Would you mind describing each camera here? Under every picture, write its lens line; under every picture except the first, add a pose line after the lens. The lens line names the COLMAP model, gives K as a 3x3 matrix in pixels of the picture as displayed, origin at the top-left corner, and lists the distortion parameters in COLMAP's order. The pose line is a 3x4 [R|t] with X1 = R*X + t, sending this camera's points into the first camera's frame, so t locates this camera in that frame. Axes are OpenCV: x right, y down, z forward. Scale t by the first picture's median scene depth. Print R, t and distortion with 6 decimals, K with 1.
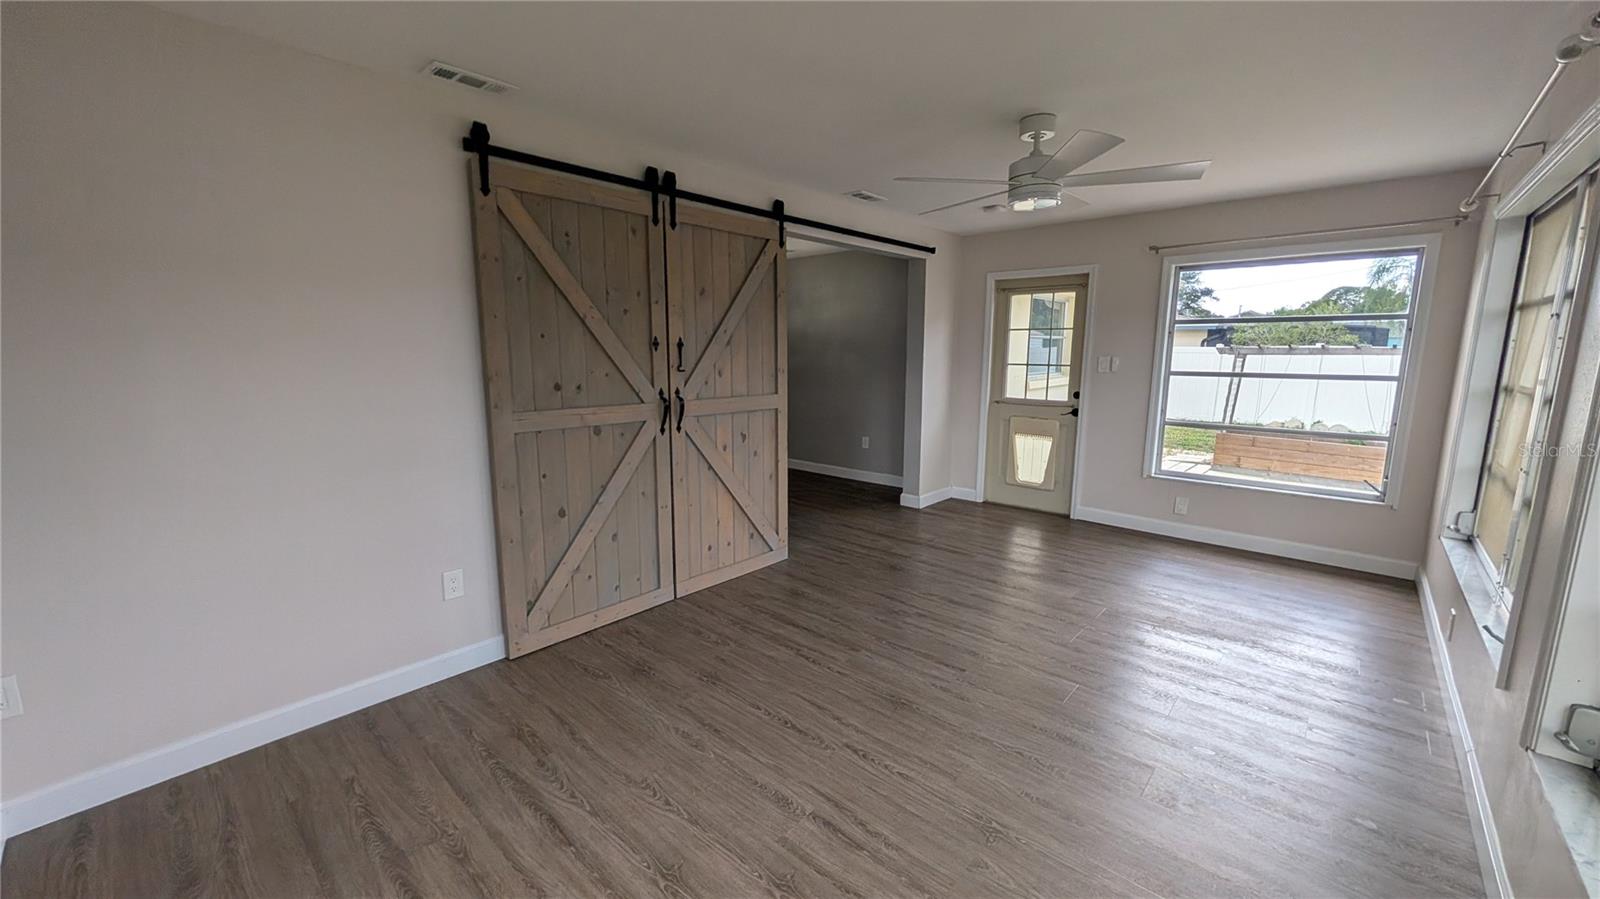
lens RADIAL K [[617.2, 0, 803.9], [0, 617.2, 450.2], [0, 0, 1]] dist [0.003436, -0.000277]
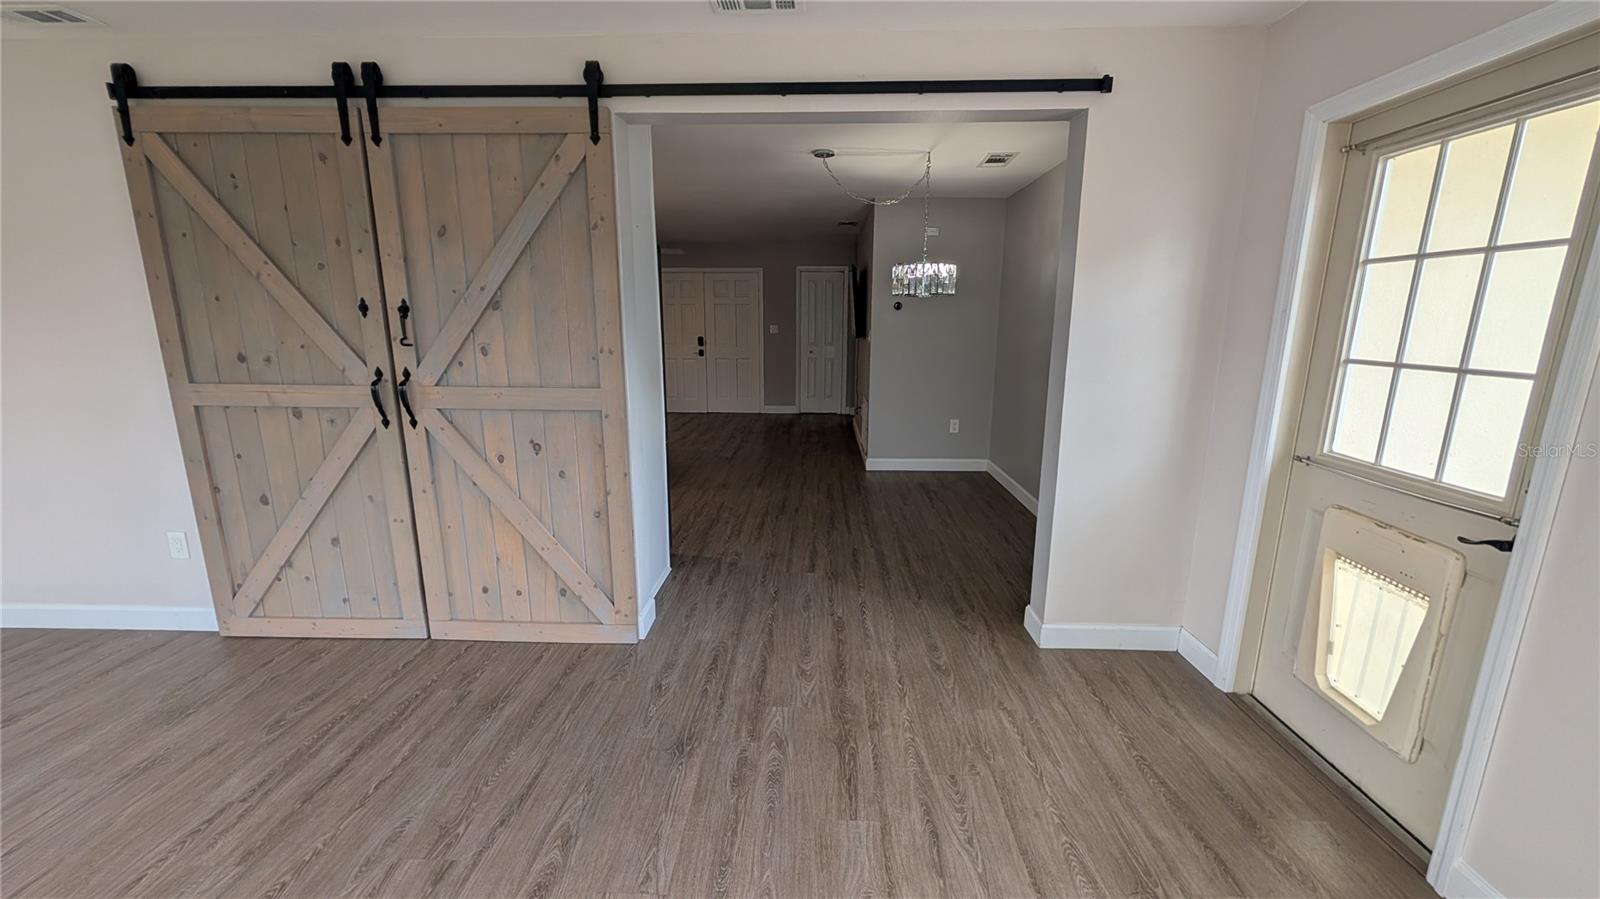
lens RADIAL K [[617.2, 0, 798.4], [0, 617.2, 448.4], [0, 0, 1]] dist [0.003436, -0.000277]
pose [[0.641367, 0.160273, -0.750307, 0.674292], [-0.127532, 0.986603, 0.101734, -0.142855], [0.756560, 0.030440, 0.653215, 0.884936]]
